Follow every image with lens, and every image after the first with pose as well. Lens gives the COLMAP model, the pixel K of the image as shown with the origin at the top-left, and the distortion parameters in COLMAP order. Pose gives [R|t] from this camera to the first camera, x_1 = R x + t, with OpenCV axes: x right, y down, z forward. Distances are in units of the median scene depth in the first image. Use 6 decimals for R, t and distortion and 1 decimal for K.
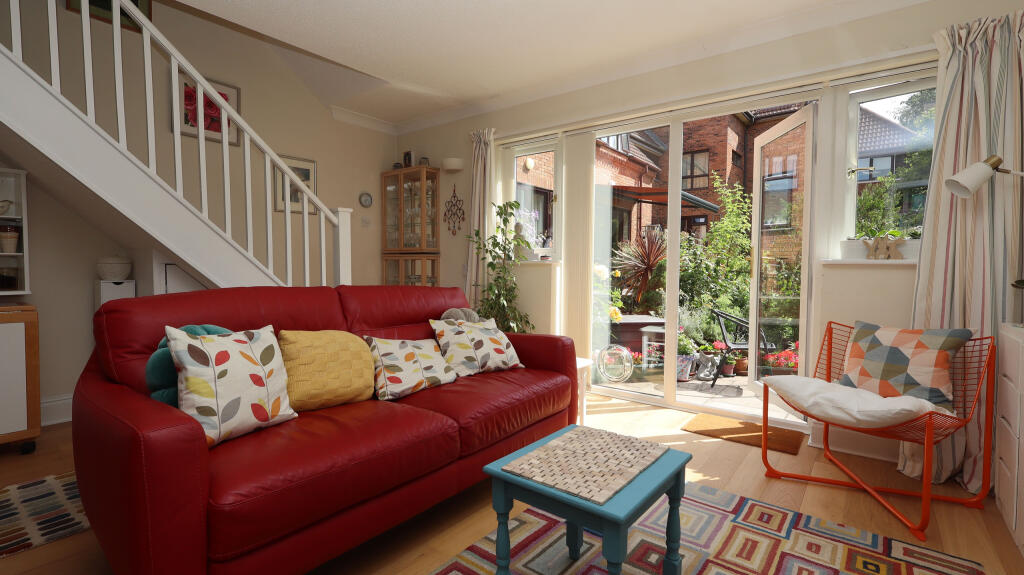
lens RADIAL K [[479.2, 0, 516.1], [0, 479.2, 289.5], [0, 0, 1]] dist [-0.000001, -0.000036]
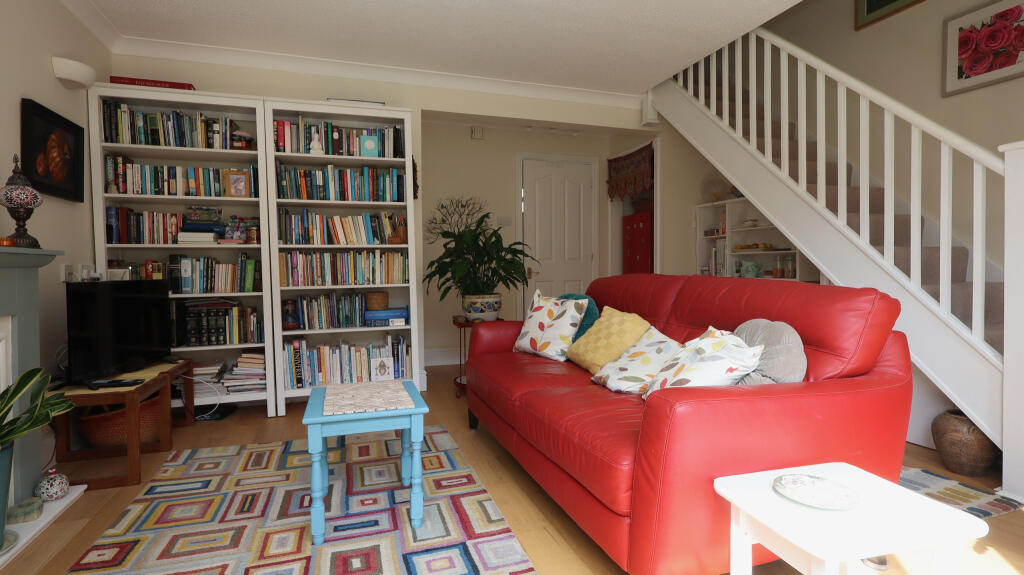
lens RADIAL K [[502.0, 0, 512.0], [0, 502.0, 287.5], [0, 0, 1]] dist [-0.000859, -0.000189]
pose [[-0.554847, 0.035751, -0.831184, 0.939133], [-0.038218, 0.996926, 0.068392, -0.060994], [0.831074, 0.069713, -0.551775, 1.802308]]
